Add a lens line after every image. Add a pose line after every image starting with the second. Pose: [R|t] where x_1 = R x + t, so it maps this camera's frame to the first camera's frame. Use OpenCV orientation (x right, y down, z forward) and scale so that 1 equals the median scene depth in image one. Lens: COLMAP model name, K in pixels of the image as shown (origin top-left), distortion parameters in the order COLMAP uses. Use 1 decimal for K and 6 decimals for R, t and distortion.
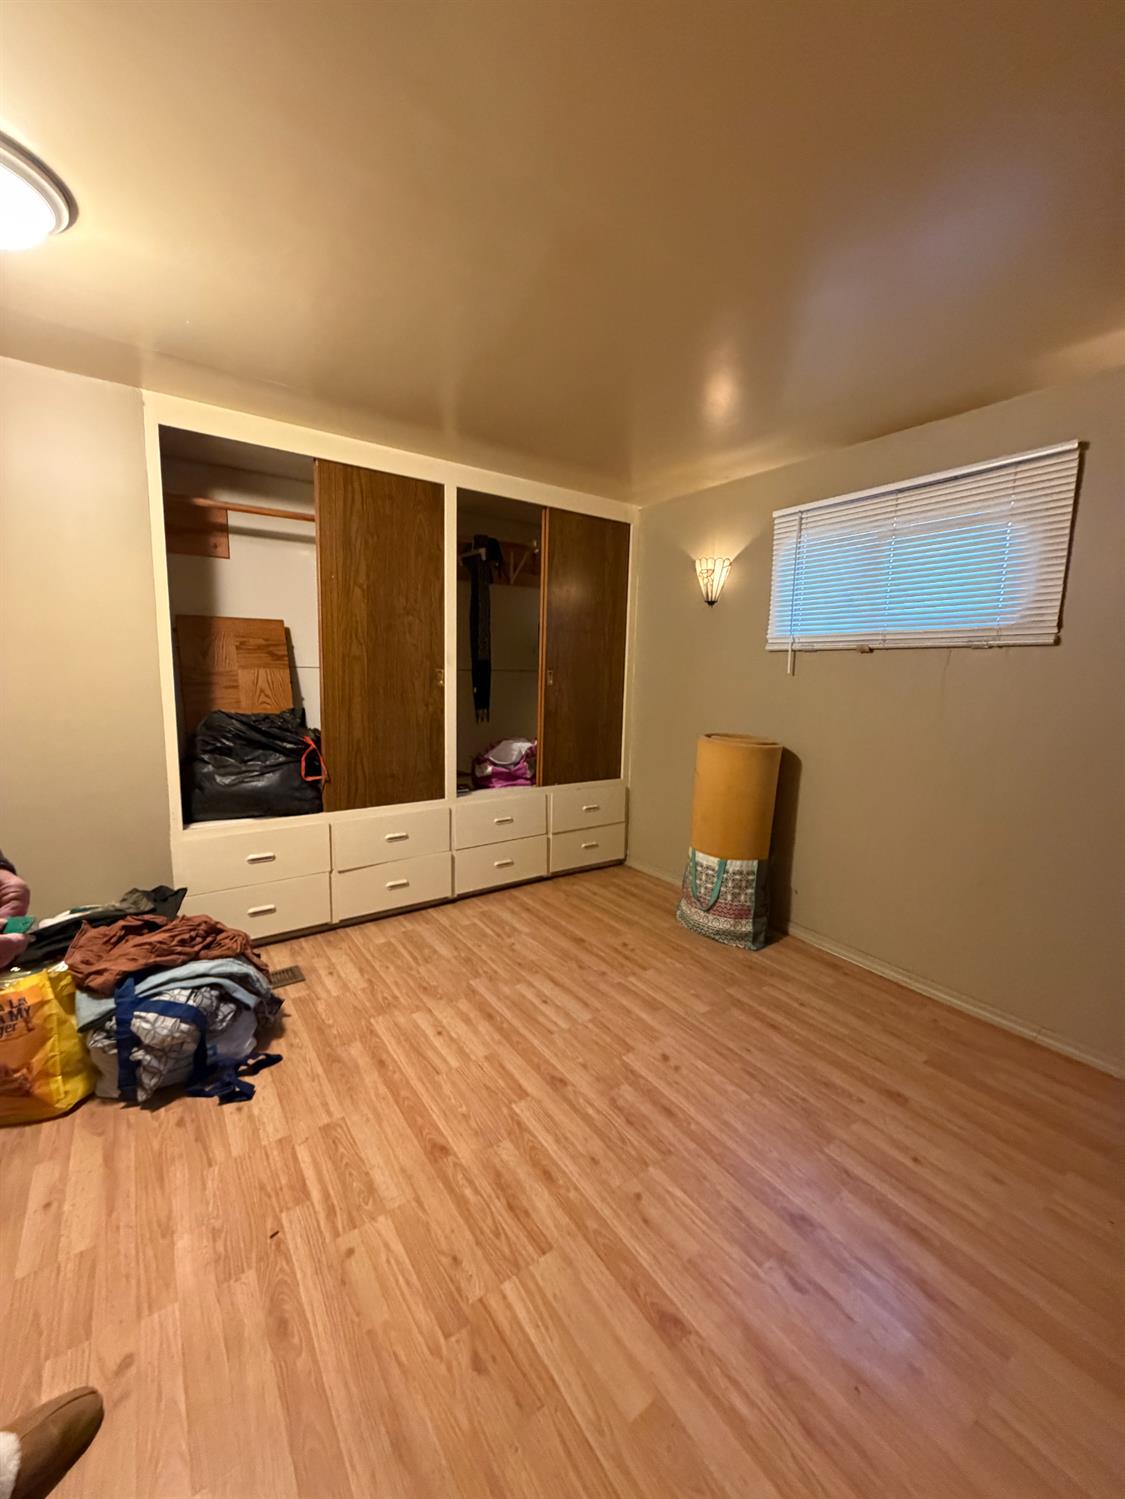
lens RADIAL K [[598.7, 0, 562.3], [0, 598.7, 749.3], [0, 0, 1]] dist [-0.000022, 0.000079]
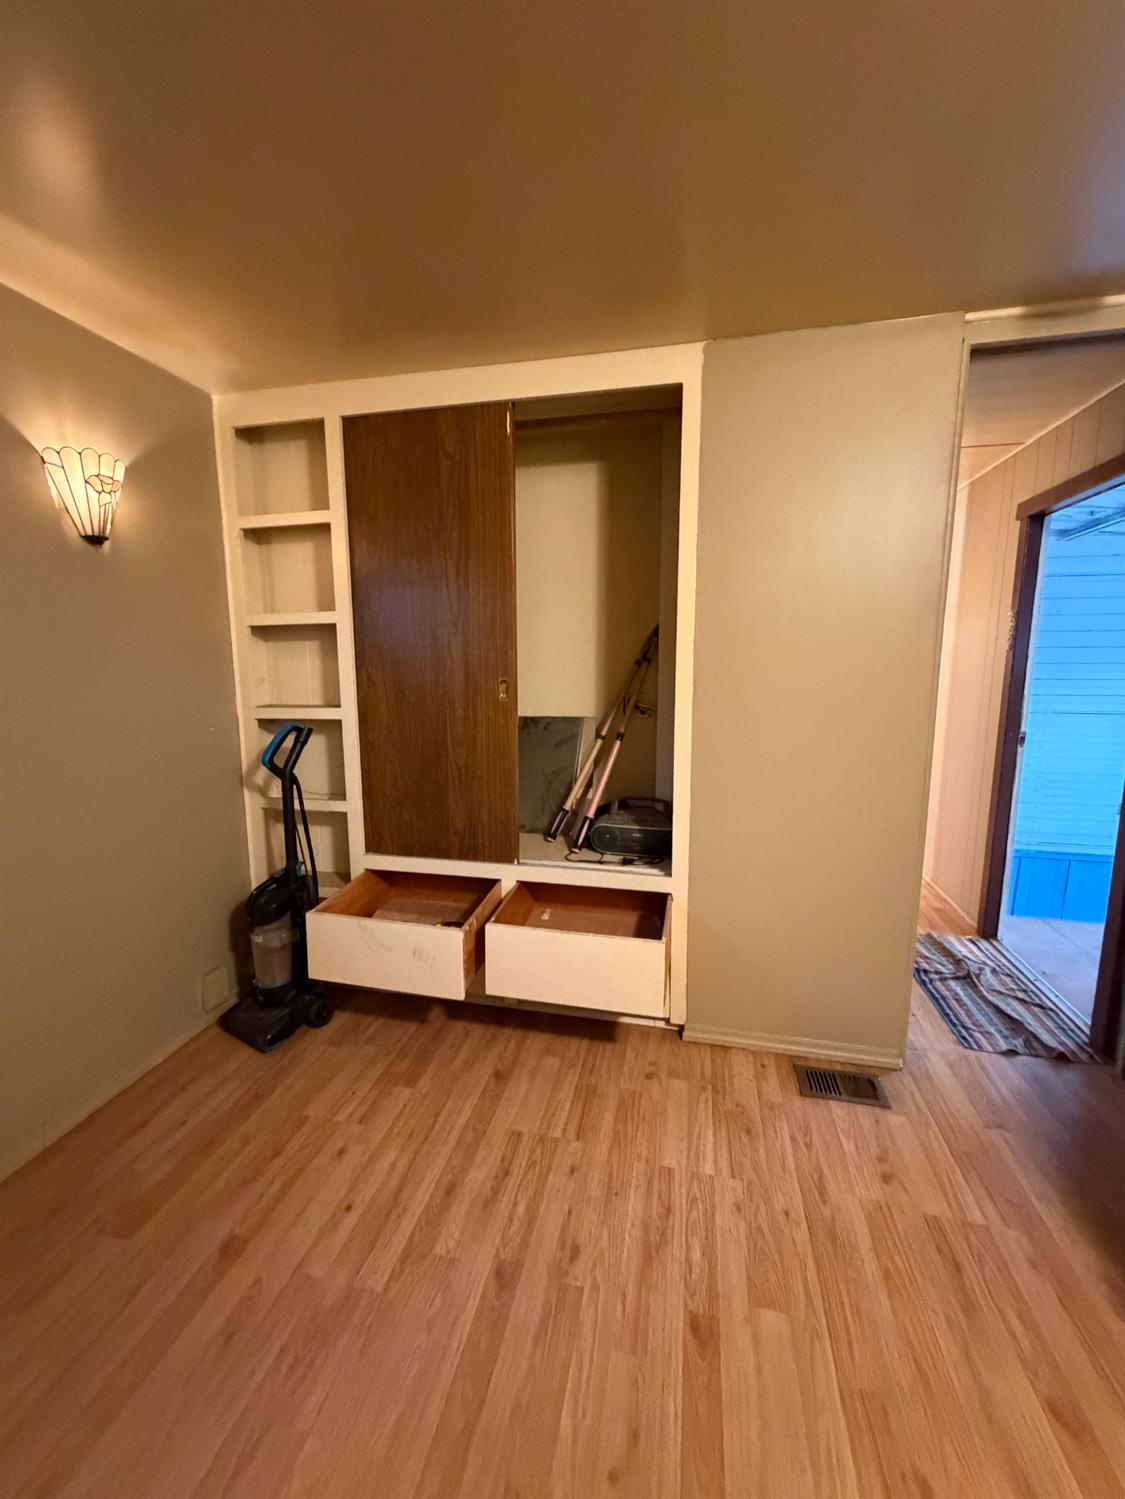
lens RADIAL K [[598.7, 0, 561.0], [0, 598.7, 750.1], [0, 0, 1]] dist [-0.000022, 0.000079]
pose [[-0.674804, -0.127440, 0.726910, -0.236038], [0.086695, 0.964468, 0.249569, -0.216955], [-0.732887, 0.231430, -0.639779, 1.424738]]
